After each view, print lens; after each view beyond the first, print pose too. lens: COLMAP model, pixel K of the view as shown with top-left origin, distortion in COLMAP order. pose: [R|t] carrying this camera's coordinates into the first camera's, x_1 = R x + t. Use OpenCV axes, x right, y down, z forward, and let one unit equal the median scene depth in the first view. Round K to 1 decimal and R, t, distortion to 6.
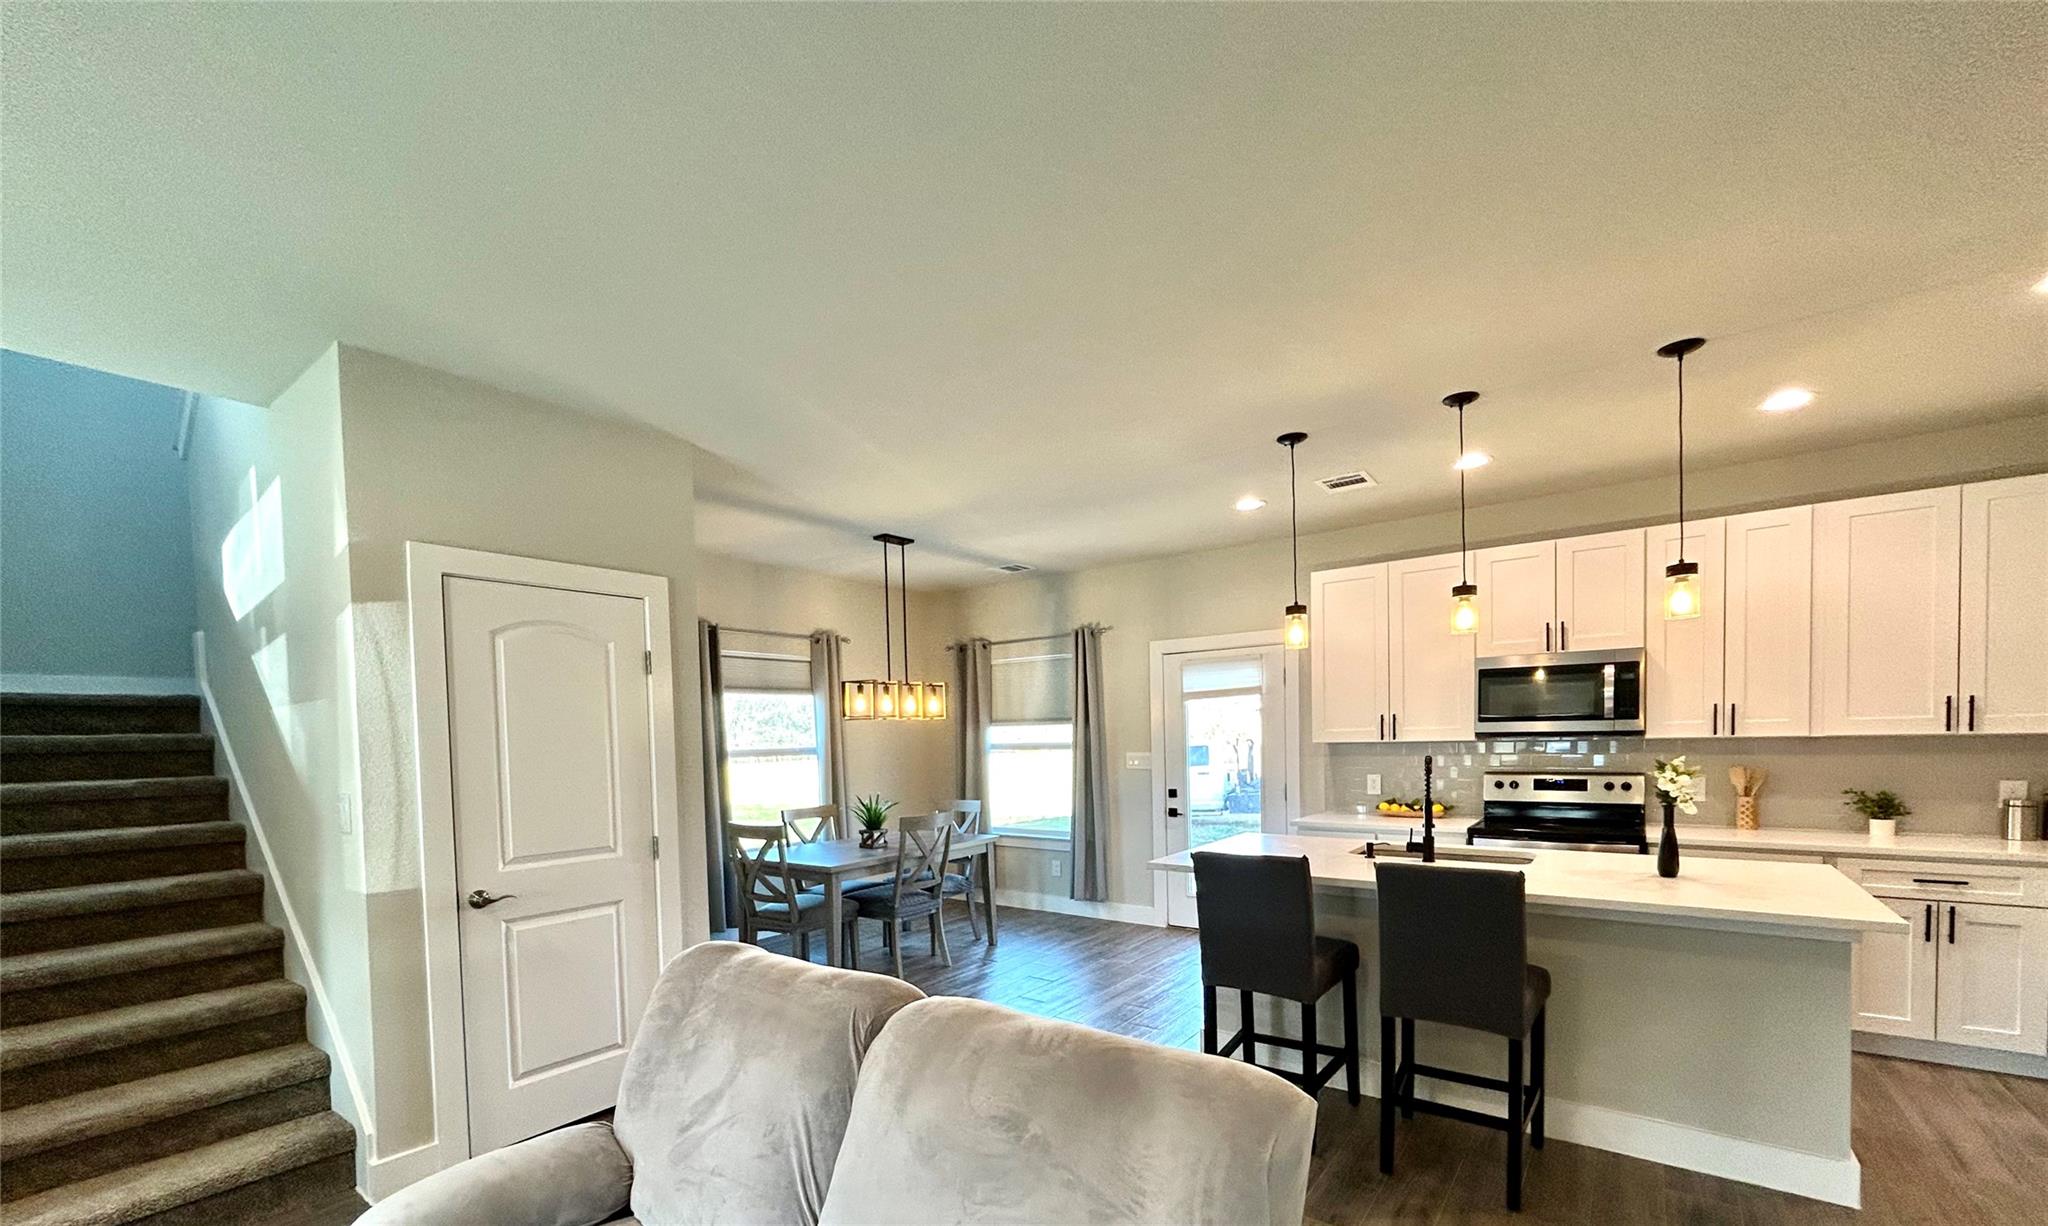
lens RADIAL K [[829.1, 0, 1016.3], [0, 829.1, 765.0], [0, 0, 1]] dist [0.001185, -0.001180]
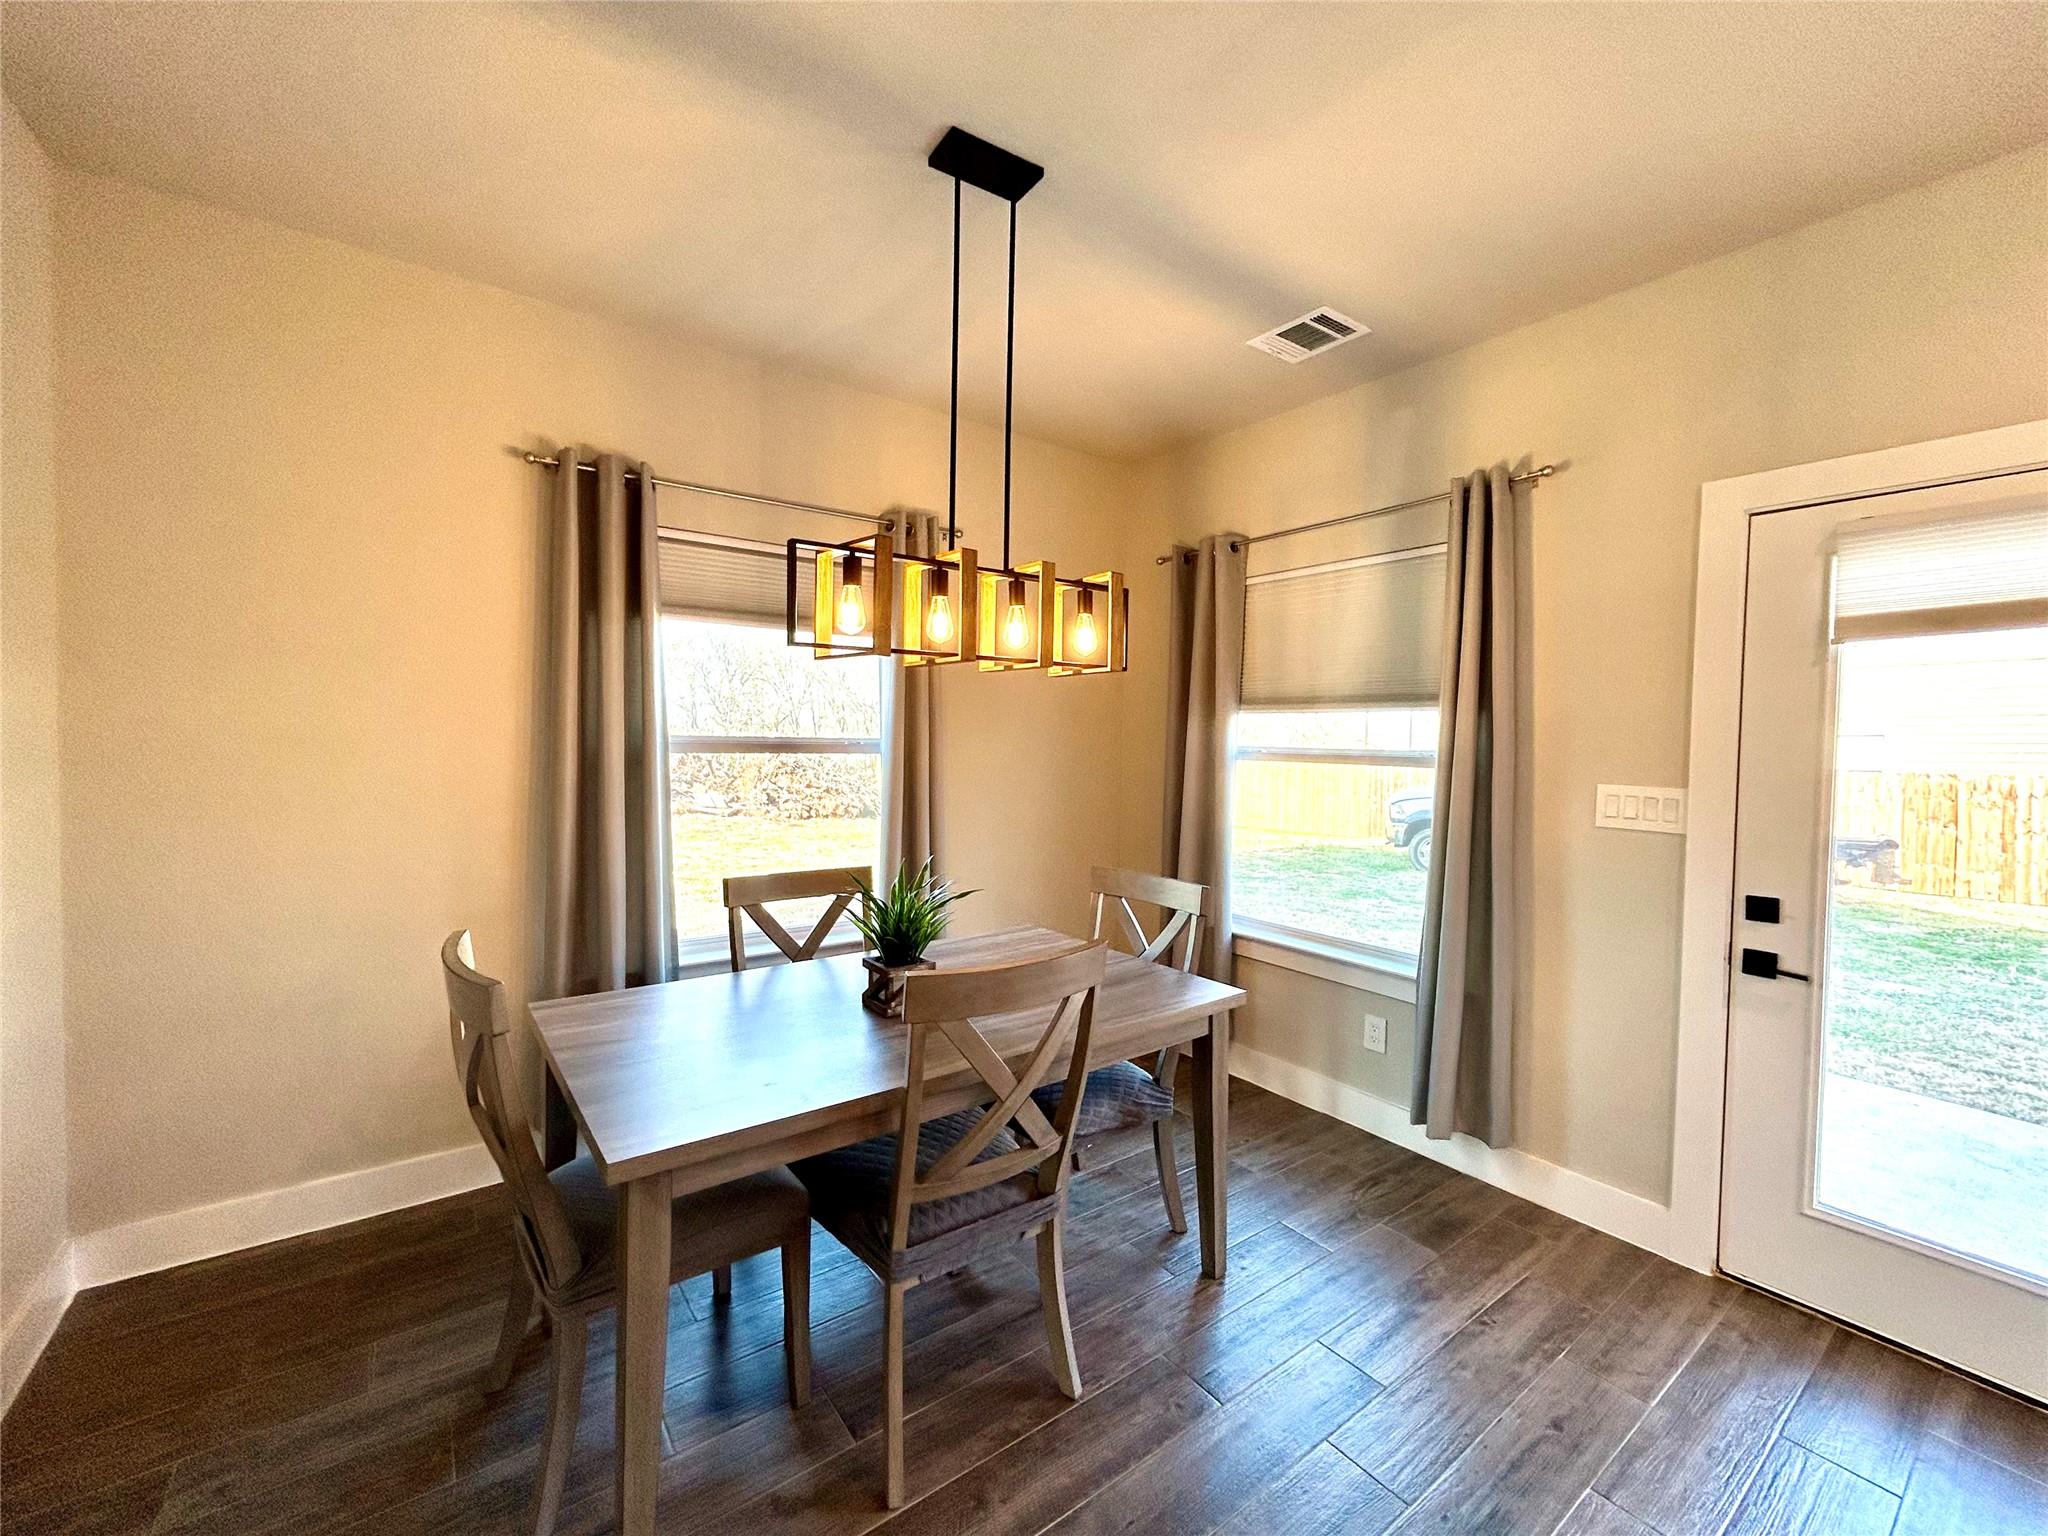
lens RADIAL K [[832.7, 0, 1013.2], [0, 832.7, 766.8], [0, 0, 1]] dist [-0.002637, 0.000372]
pose [[0.954985, 0.049751, -0.292454, -0.017009], [-0.050019, 0.998727, 0.006565, -0.014645], [0.292408, 0.008358, 0.956257, 0.662283]]
